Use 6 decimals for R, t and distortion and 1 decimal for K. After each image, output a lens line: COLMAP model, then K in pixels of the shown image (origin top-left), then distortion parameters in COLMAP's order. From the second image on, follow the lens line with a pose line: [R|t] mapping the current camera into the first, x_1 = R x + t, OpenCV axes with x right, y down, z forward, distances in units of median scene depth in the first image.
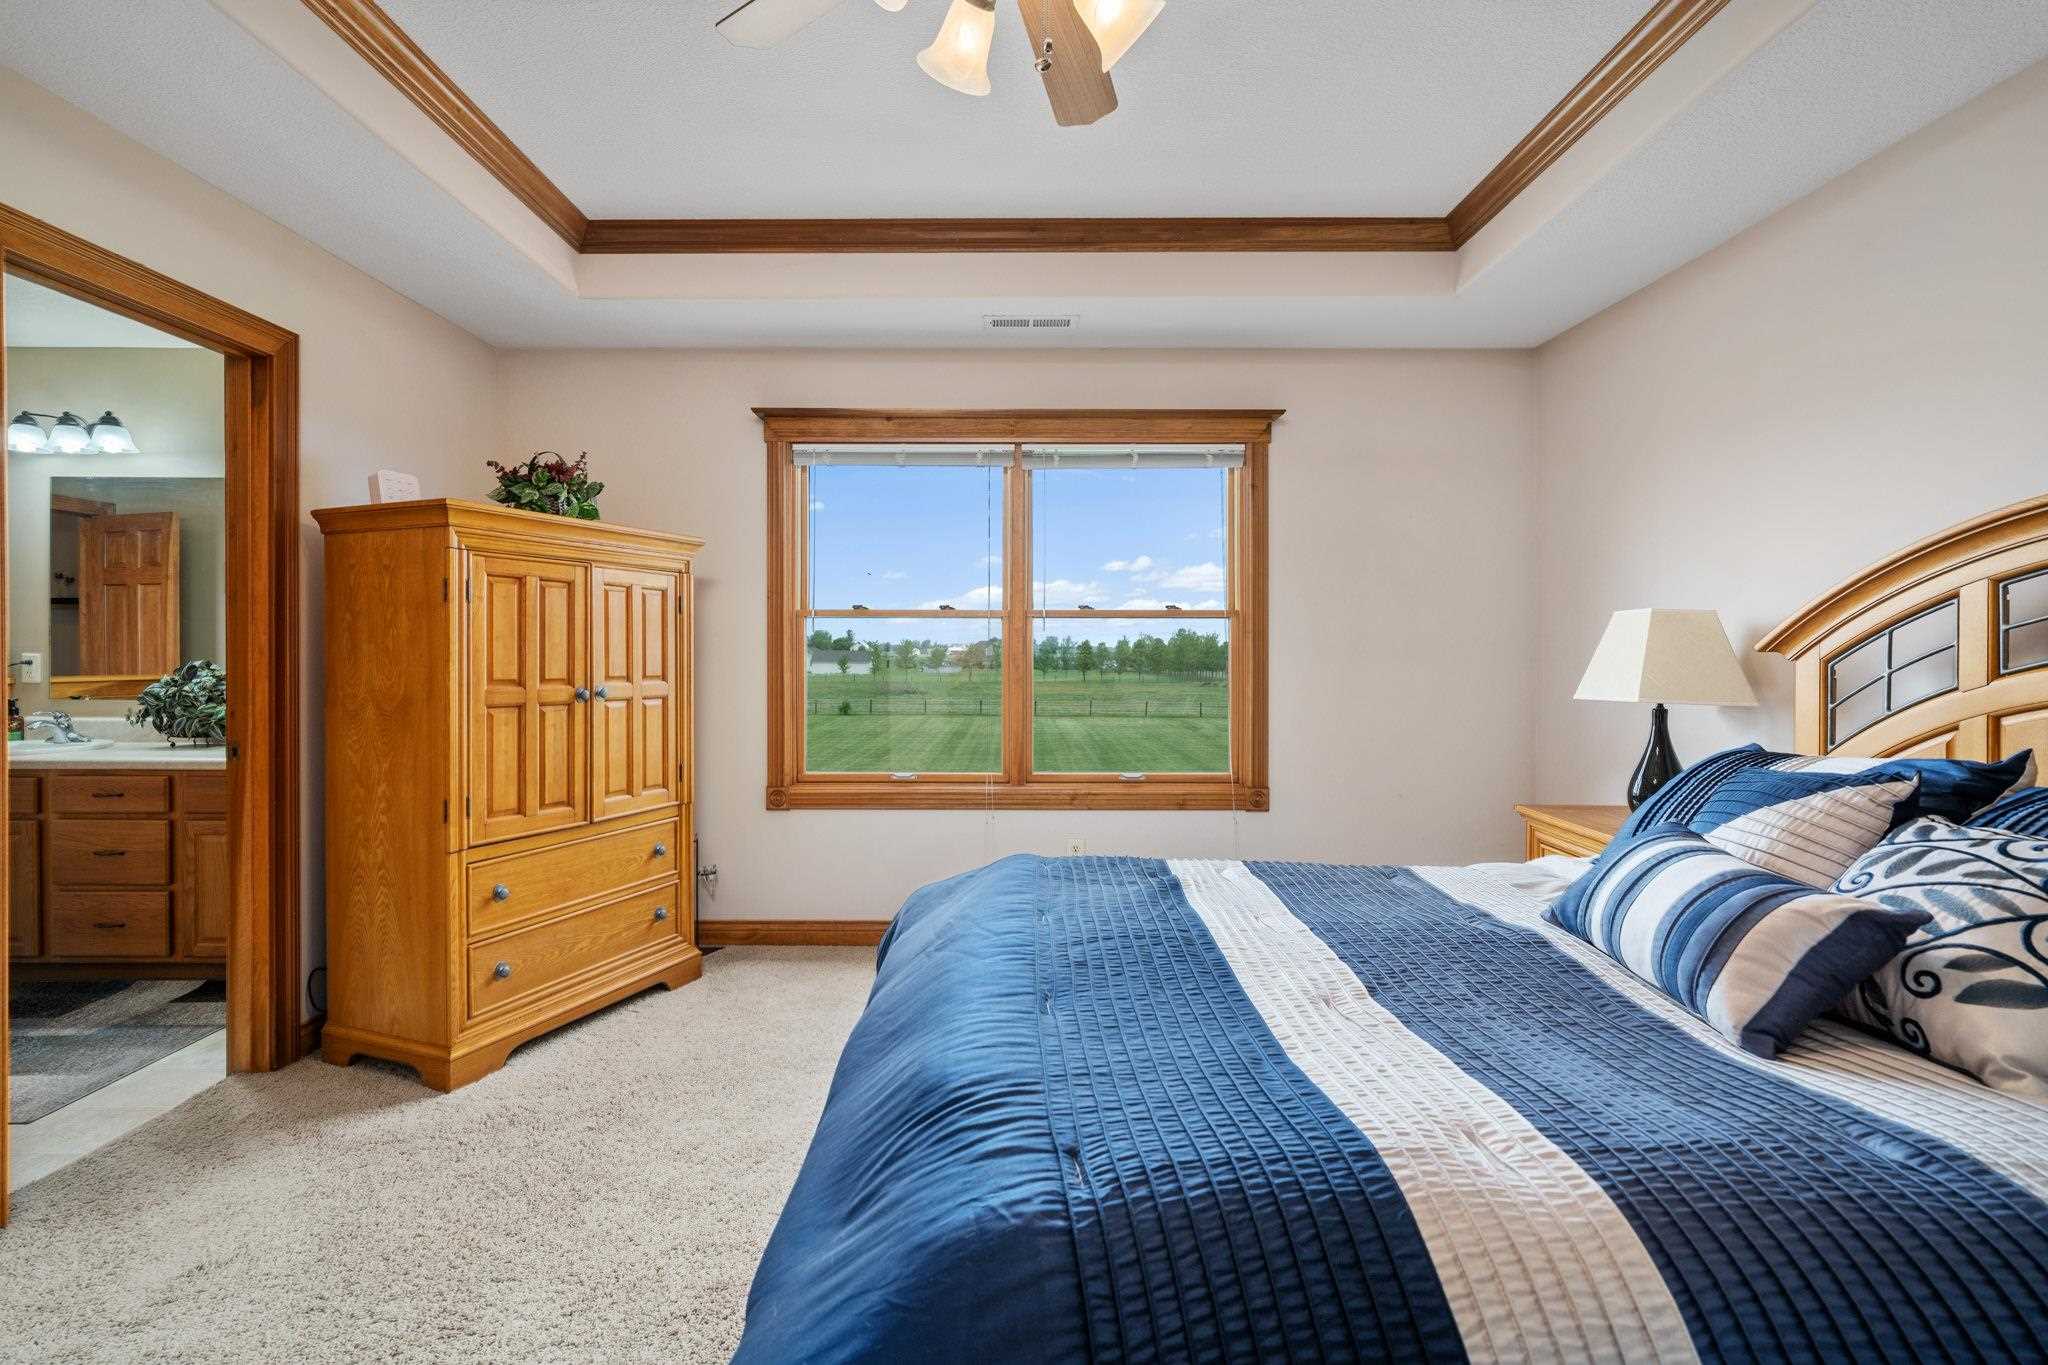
lens RADIAL K [[959.6, 0, 1019.1], [0, 959.6, 653.9], [0, 0, 1]] dist [0.001675, 0.000533]
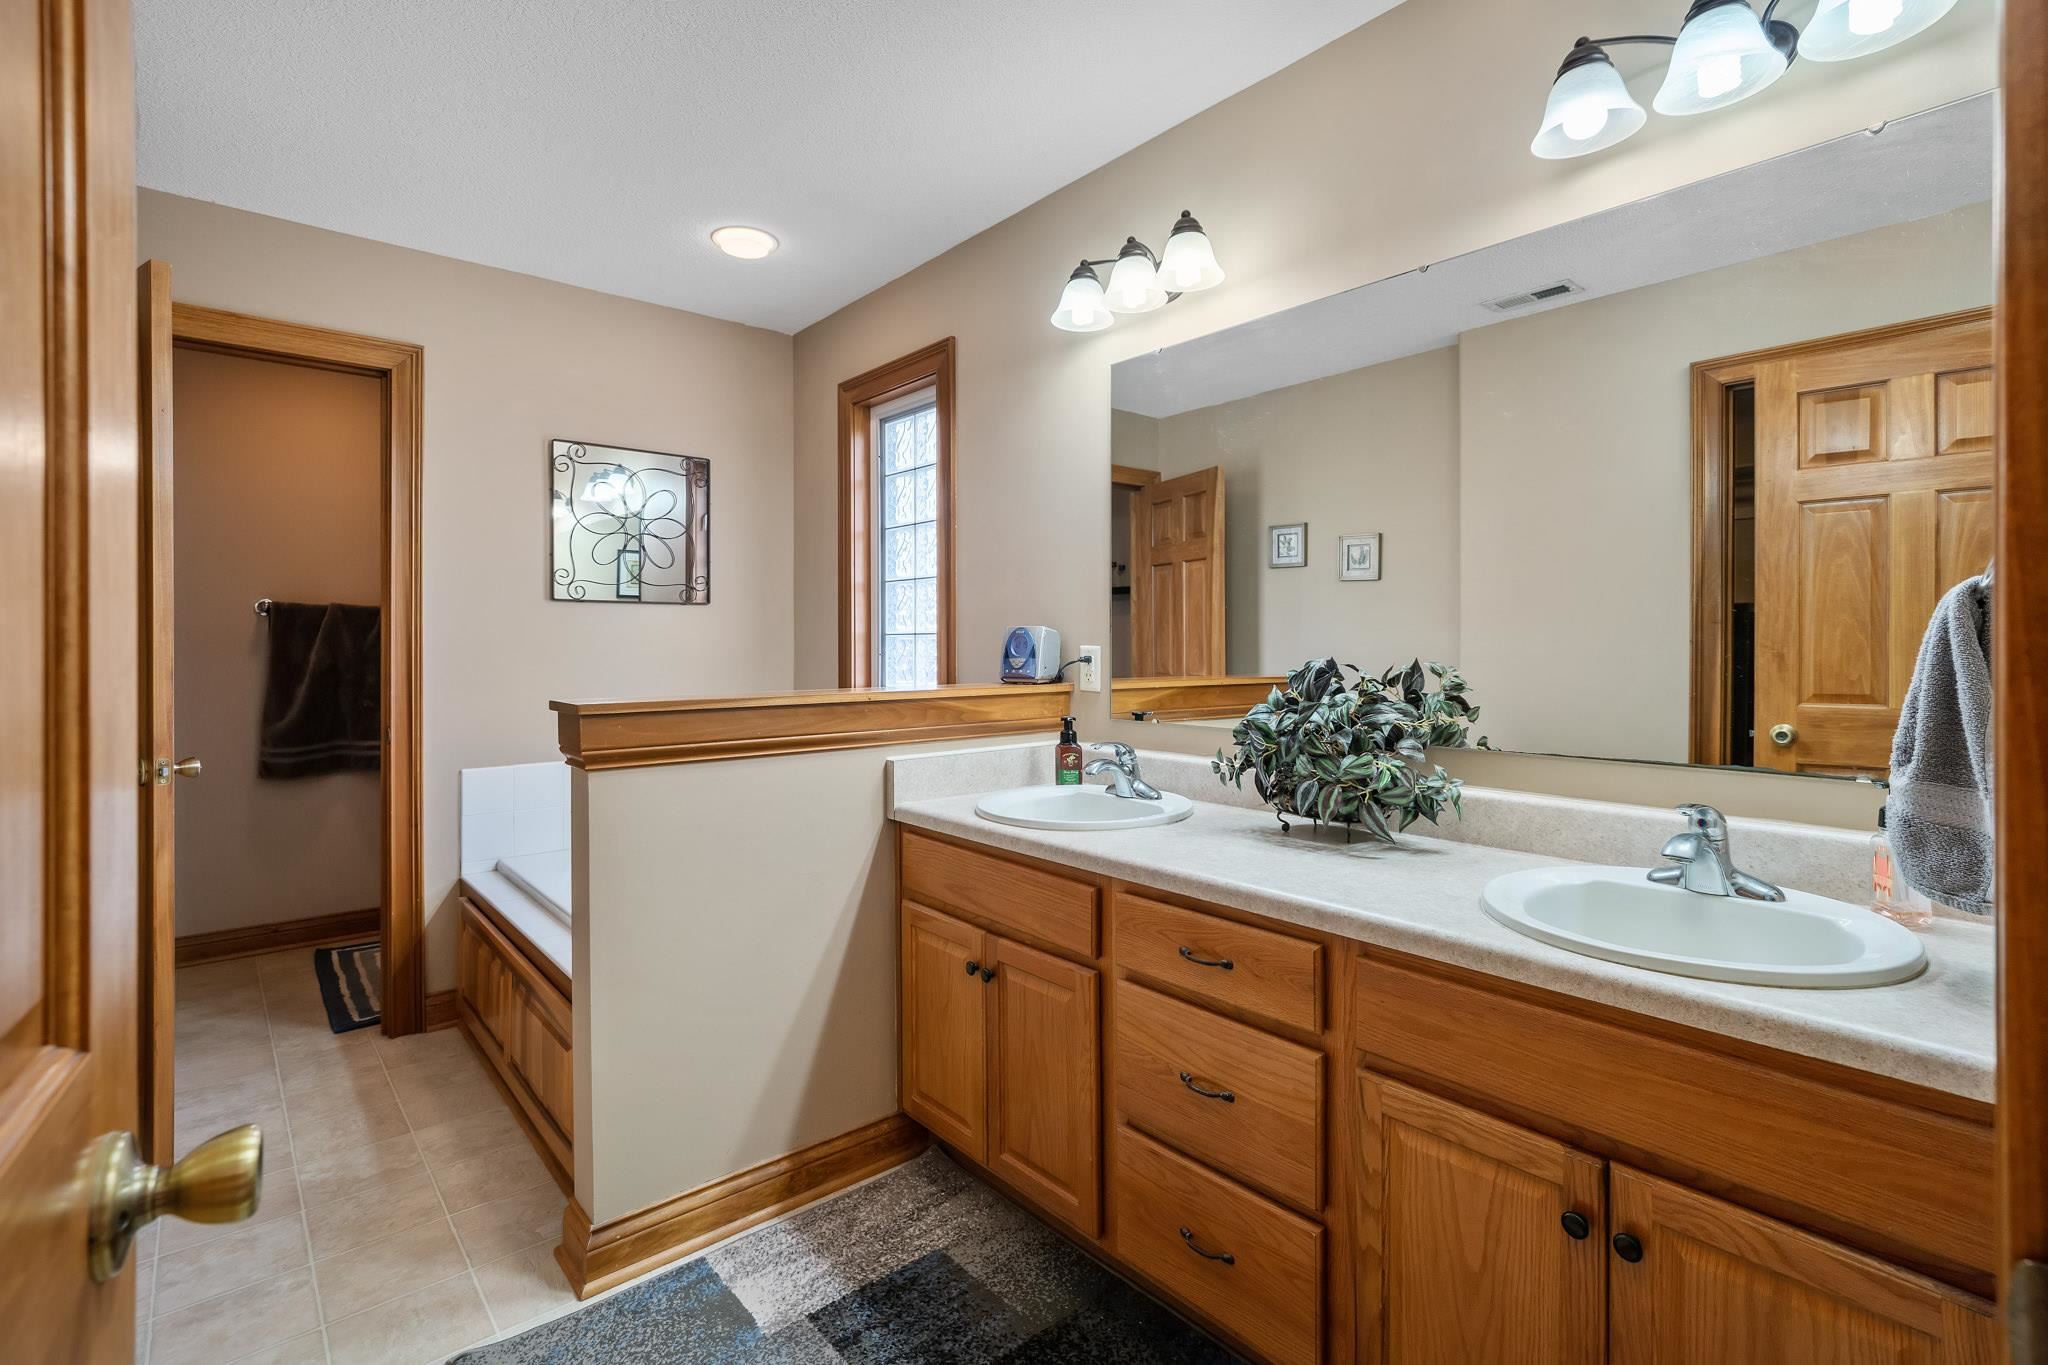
lens RADIAL K [[959.6, 0, 1019.1], [0, 959.6, 653.9], [0, 0, 1]] dist [0.001675, 0.000533]
pose [[0.638645, 0.004378, -0.769489, -0.593500], [0.000979, 0.999978, 0.006502, 0.001016], [0.769501, -0.004905, 0.638627, 0.583148]]
